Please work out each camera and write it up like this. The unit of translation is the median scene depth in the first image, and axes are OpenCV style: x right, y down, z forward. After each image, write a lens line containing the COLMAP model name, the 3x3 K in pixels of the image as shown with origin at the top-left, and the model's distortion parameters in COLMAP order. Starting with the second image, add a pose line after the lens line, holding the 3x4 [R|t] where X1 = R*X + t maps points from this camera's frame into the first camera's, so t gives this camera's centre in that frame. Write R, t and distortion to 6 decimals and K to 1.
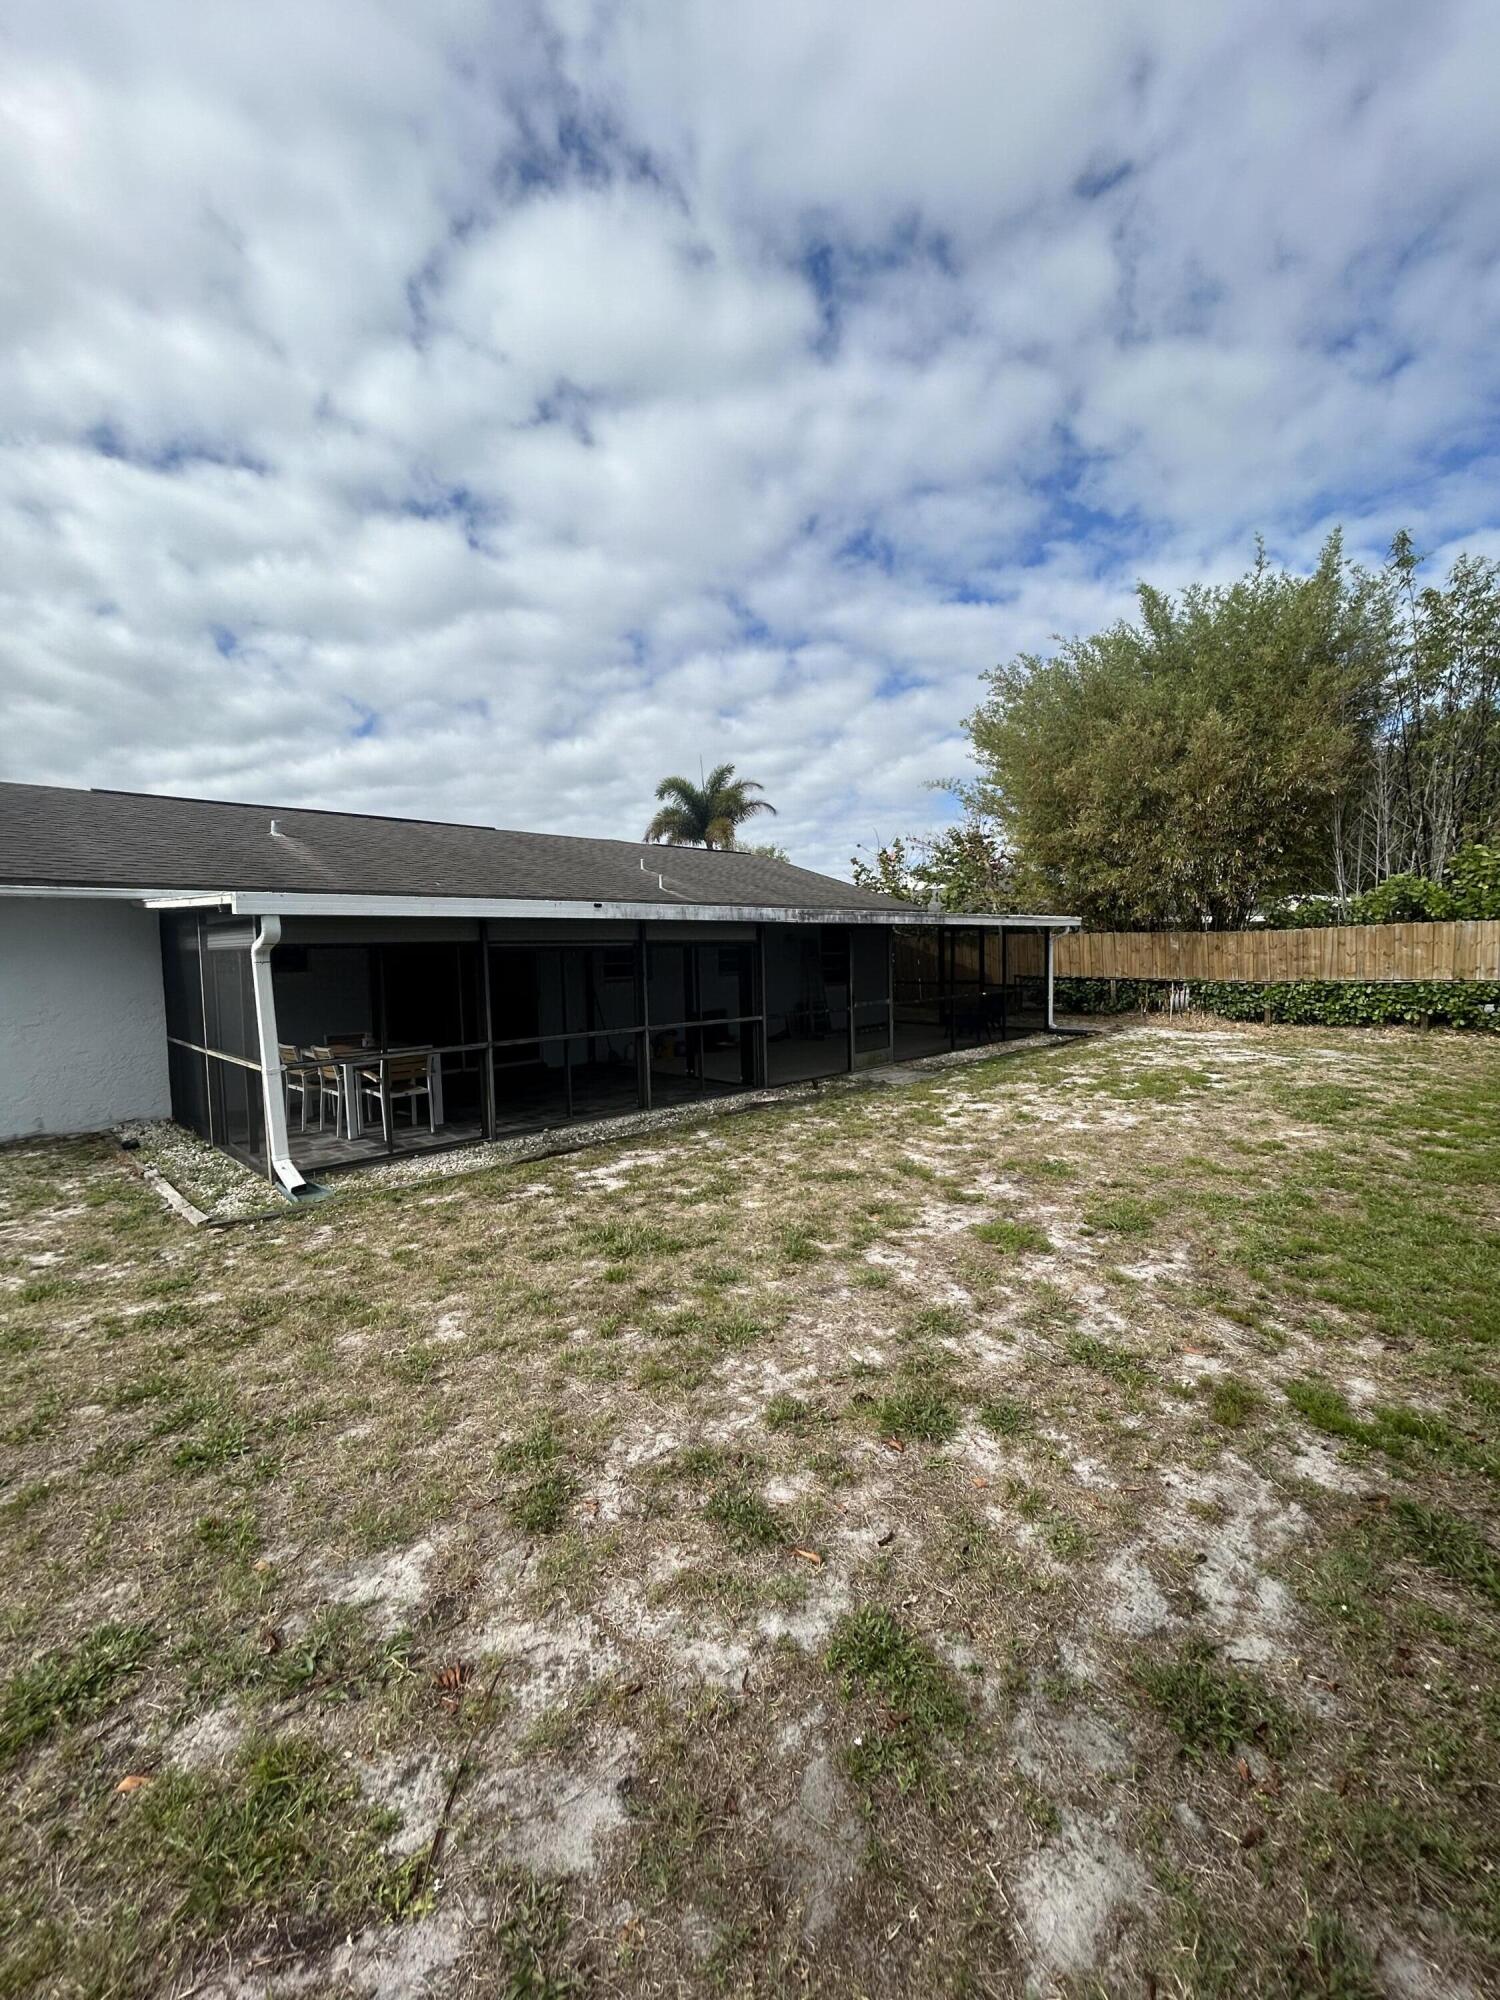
lens RADIAL K [[812.2, 0, 755.4], [0, 812.2, 989.9], [0, 0, 1]] dist [0.004915, -0.000049]
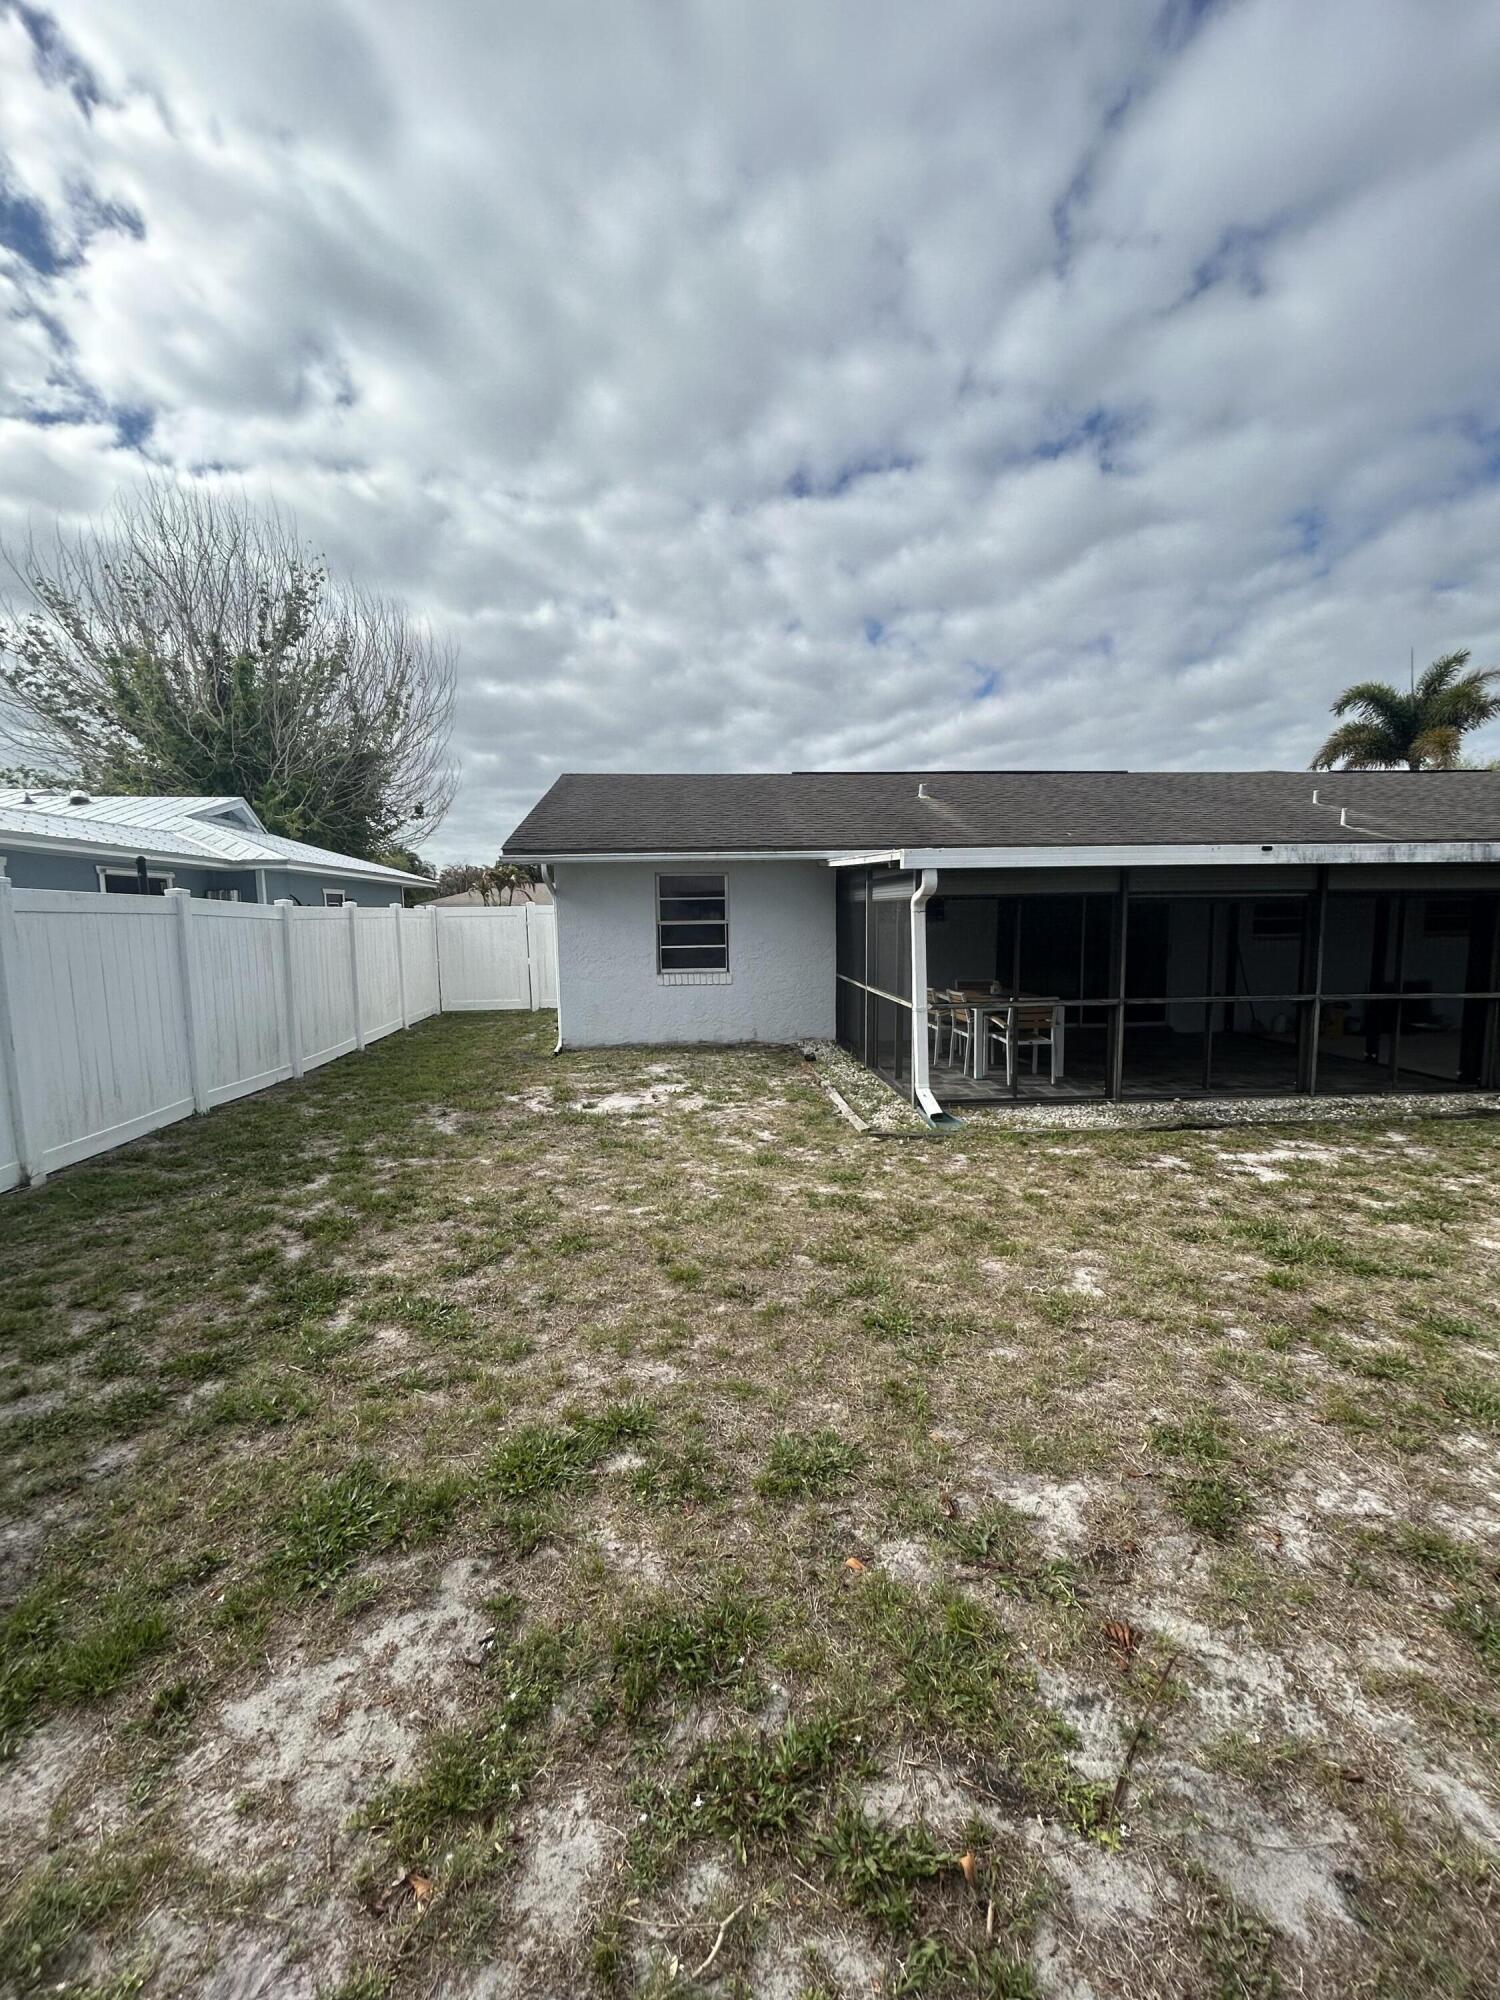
lens RADIAL K [[812.2, 0, 739.0], [0, 812.2, 991.5], [0, 0, 1]] dist [0.004915, -0.000049]
pose [[0.754295, 0.074220, -0.652327, -0.049853], [-0.036199, 0.996780, 0.071554, 0.004506], [0.655537, -0.030359, 0.754552, -0.009989]]
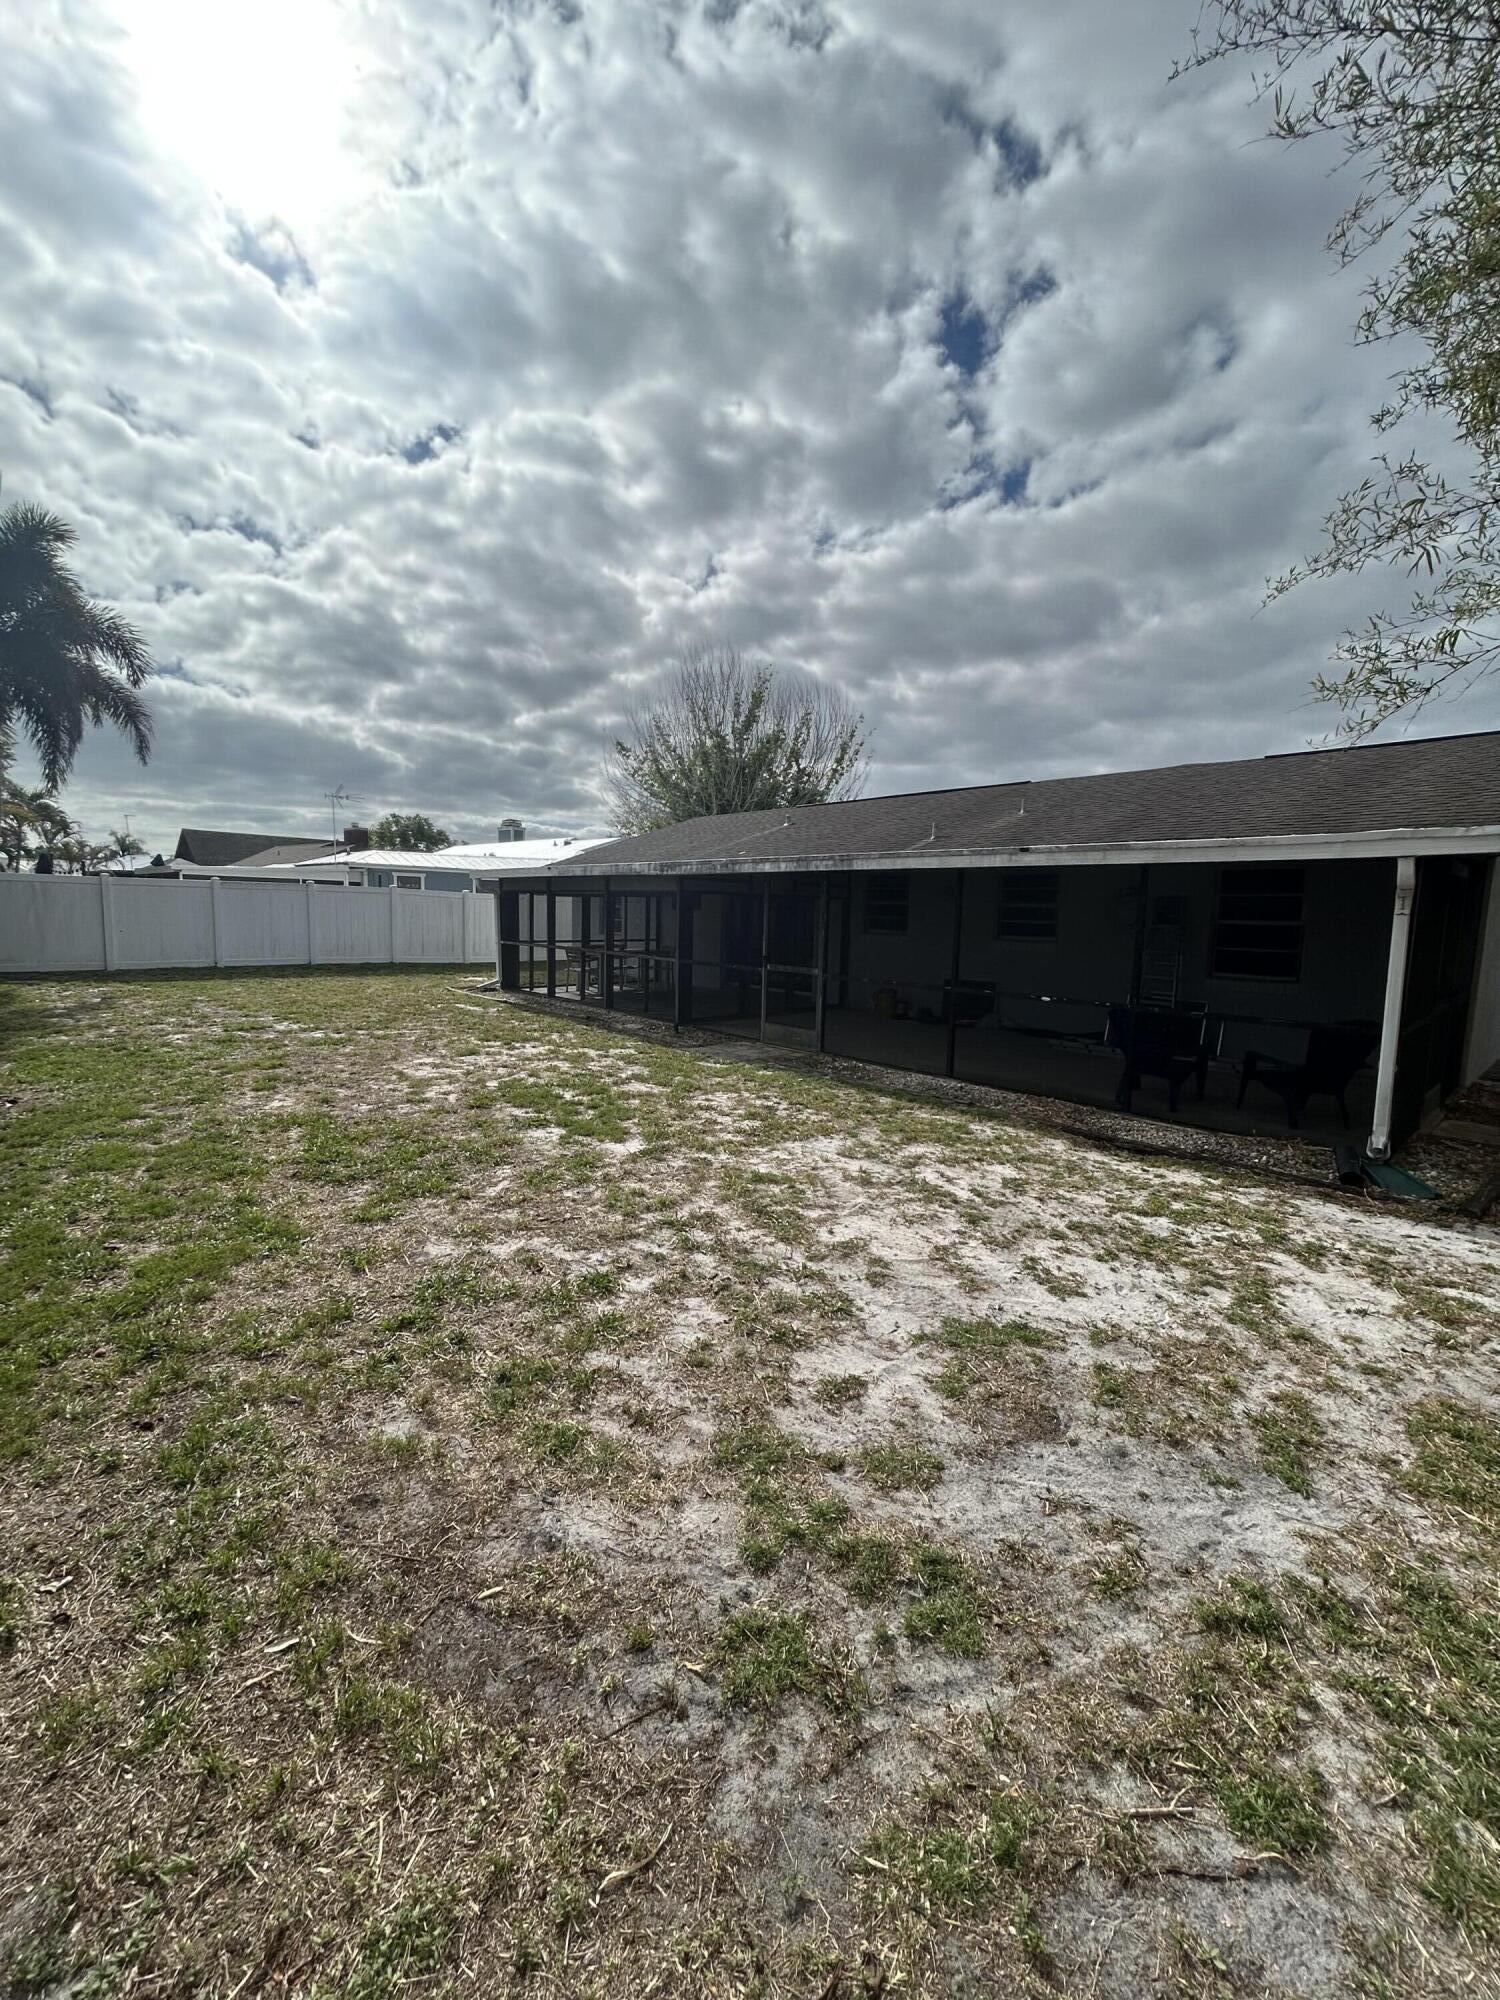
lens RADIAL K [[812.2, 0, 744.4], [0, 812.2, 1005.7], [0, 0, 1]] dist [0.004915, -0.000049]
pose [[-0.047276, 0.142828, -0.988618, 0.551290], [-0.066594, 0.987072, 0.145789, -0.037496], [0.996660, 0.072728, -0.037154, 0.573870]]
